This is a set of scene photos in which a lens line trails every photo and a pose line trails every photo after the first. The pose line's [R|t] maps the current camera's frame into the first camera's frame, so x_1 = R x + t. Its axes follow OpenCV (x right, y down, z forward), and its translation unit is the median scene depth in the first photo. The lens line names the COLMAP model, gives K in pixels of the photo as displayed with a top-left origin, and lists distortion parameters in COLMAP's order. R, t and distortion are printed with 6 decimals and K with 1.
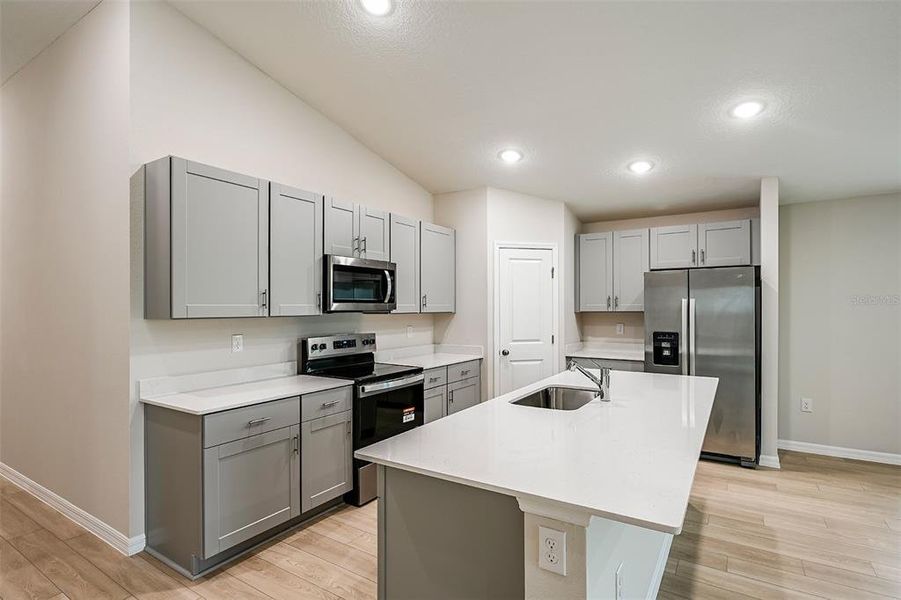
lens RADIAL K [[462.3, 0, 446.9], [0, 462.3, 298.1], [0, 0, 1]] dist [-0.000570, 0.000280]
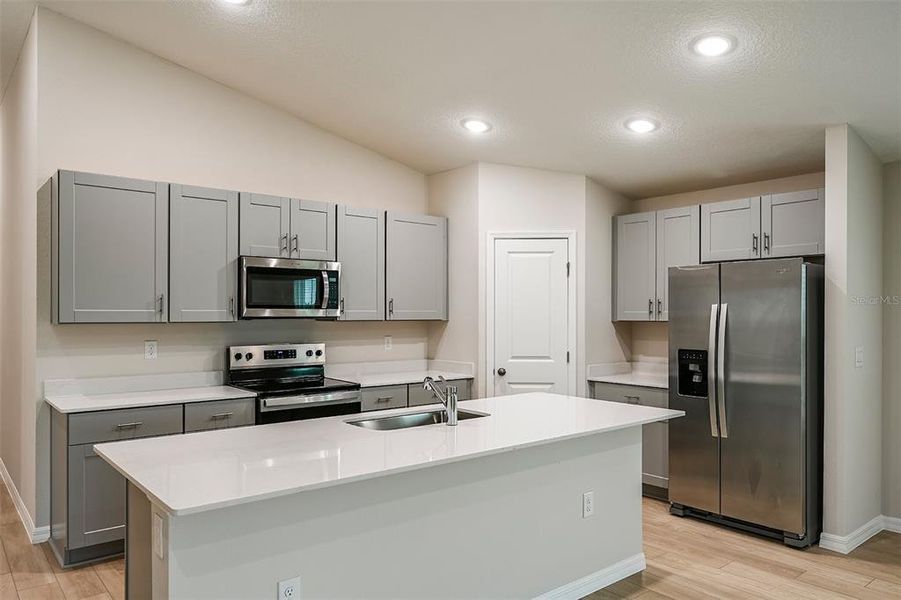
lens RADIAL K [[645.1, 0, 451.6], [0, 645.1, 301.2], [0, 0, 1]] dist [0.001798, -0.001959]
pose [[0.950195, -0.000682, -0.311656, 0.477074], [0.000865, 1.000000, 0.000448, -0.003798], [0.311656, -0.000695, 0.950195, -0.082867]]
